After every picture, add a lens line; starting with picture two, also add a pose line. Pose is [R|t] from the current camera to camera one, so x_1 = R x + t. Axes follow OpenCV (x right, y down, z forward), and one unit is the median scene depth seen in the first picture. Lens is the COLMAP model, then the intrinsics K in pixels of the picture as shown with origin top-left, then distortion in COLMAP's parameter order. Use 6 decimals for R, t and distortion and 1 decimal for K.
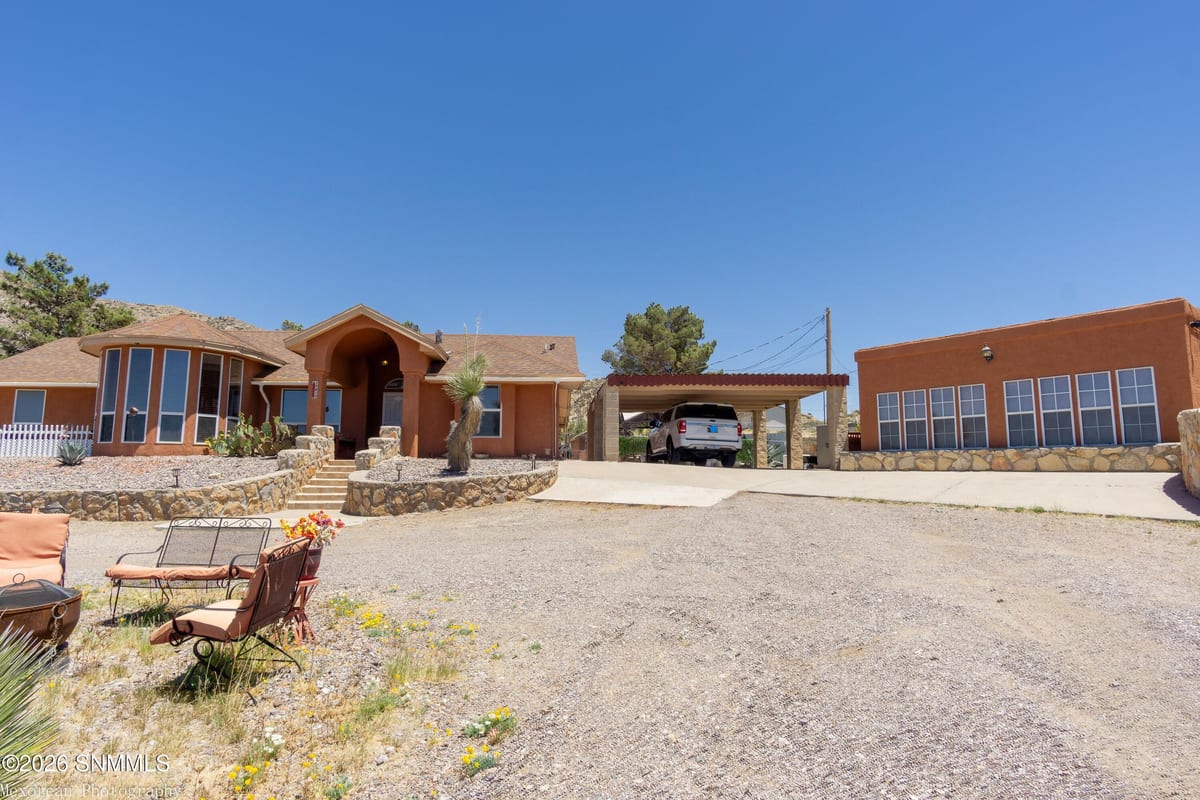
lens RADIAL K [[634.2, 0, 593.5], [0, 634.2, 397.1], [0, 0, 1]] dist [0.011583, -0.000349]
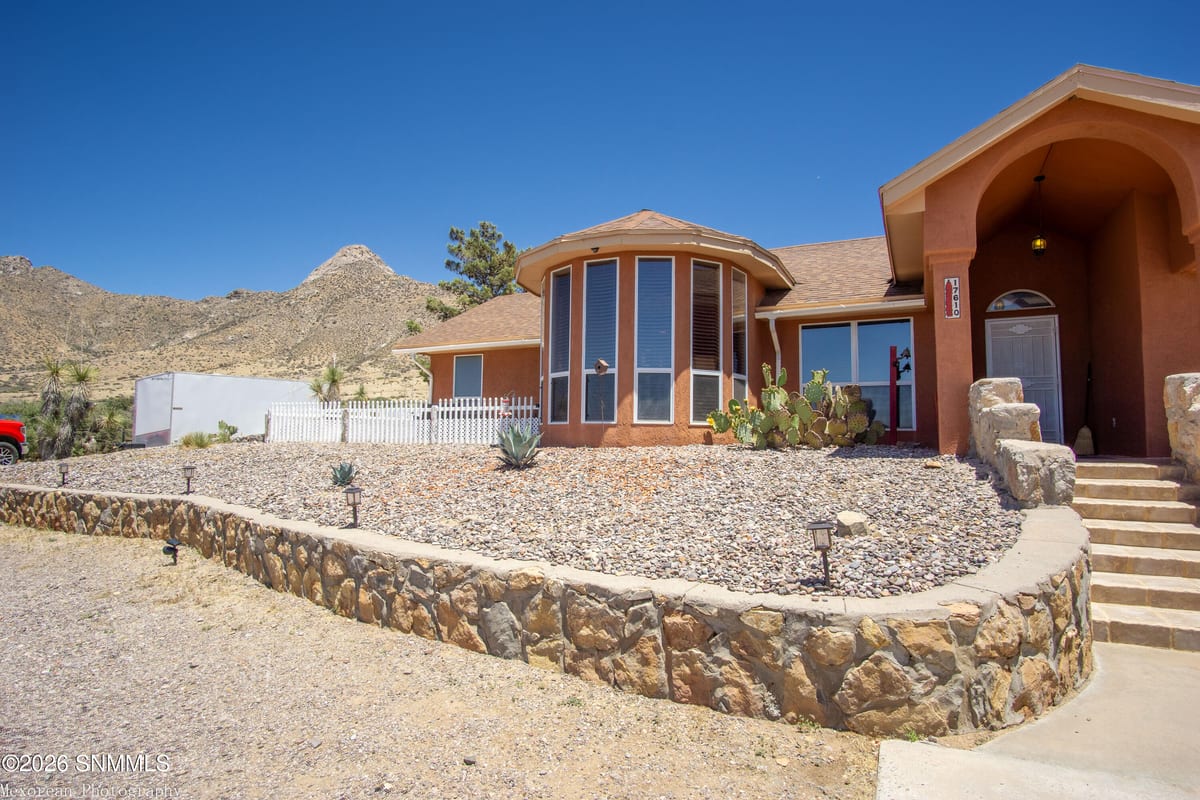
lens RADIAL K [[490.3, 0, 600.0], [0, 490.3, 400.0], [0, 0, 1]] dist [-0.019257, 0.000001]
pose [[0.879659, -0.028638, -0.474741, -0.505929], [0.048548, 0.998378, 0.029730, 0.037141], [0.473120, -0.049200, 0.879623, 0.607550]]
